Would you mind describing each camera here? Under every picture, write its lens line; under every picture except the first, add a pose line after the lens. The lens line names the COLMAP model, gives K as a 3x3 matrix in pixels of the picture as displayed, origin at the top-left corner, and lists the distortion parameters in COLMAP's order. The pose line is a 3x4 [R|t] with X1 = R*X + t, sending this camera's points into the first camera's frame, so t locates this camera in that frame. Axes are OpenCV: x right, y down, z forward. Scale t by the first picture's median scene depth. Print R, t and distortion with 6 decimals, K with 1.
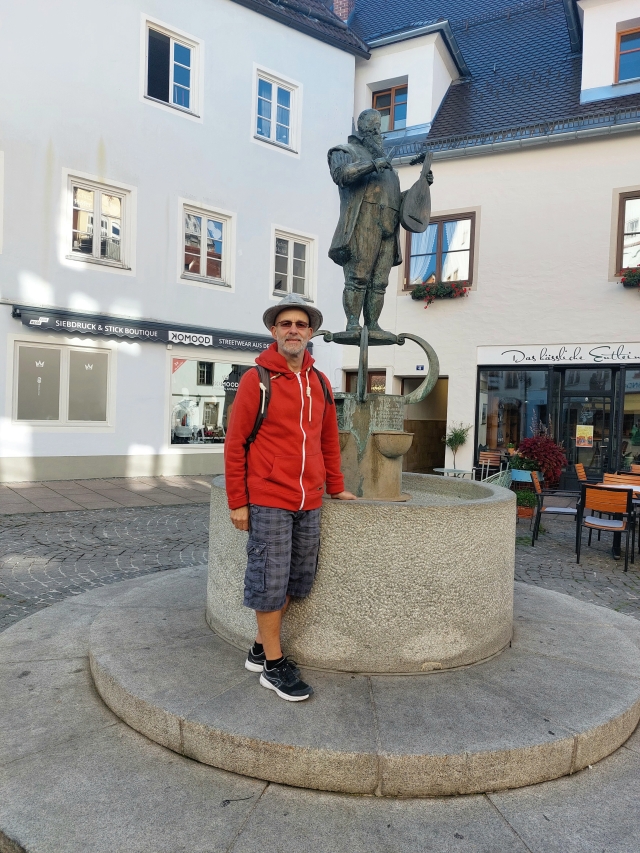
lens RADIAL K [[594.3, 0, 320.0], [0, 594.3, 426.5], [0, 0, 1]] dist [0.077691, -0.097711]
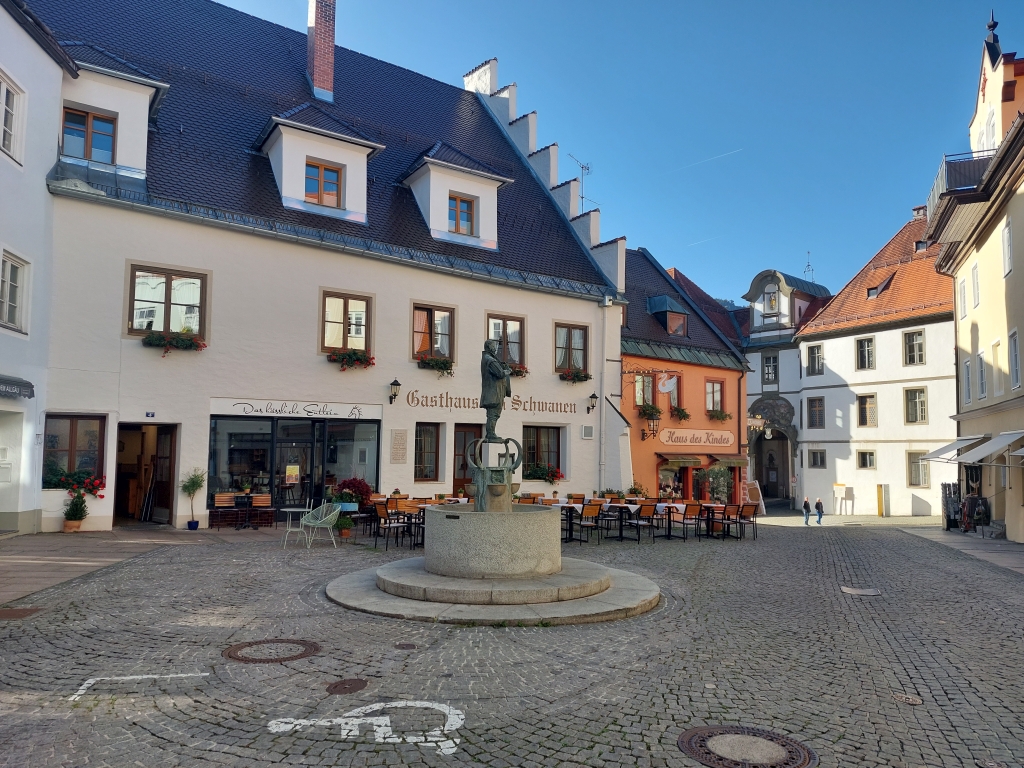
lens RADIAL K [[713.5, 0, 512.0], [0, 713.5, 384.0], [0, 0, 1]] dist [0.077691, -0.097711]
pose [[0.472861, 0.050416, 0.879694, -0.638747], [0.024483, 0.997225, -0.070313, -0.053352], [-0.880797, 0.054786, 0.470314, -0.098527]]
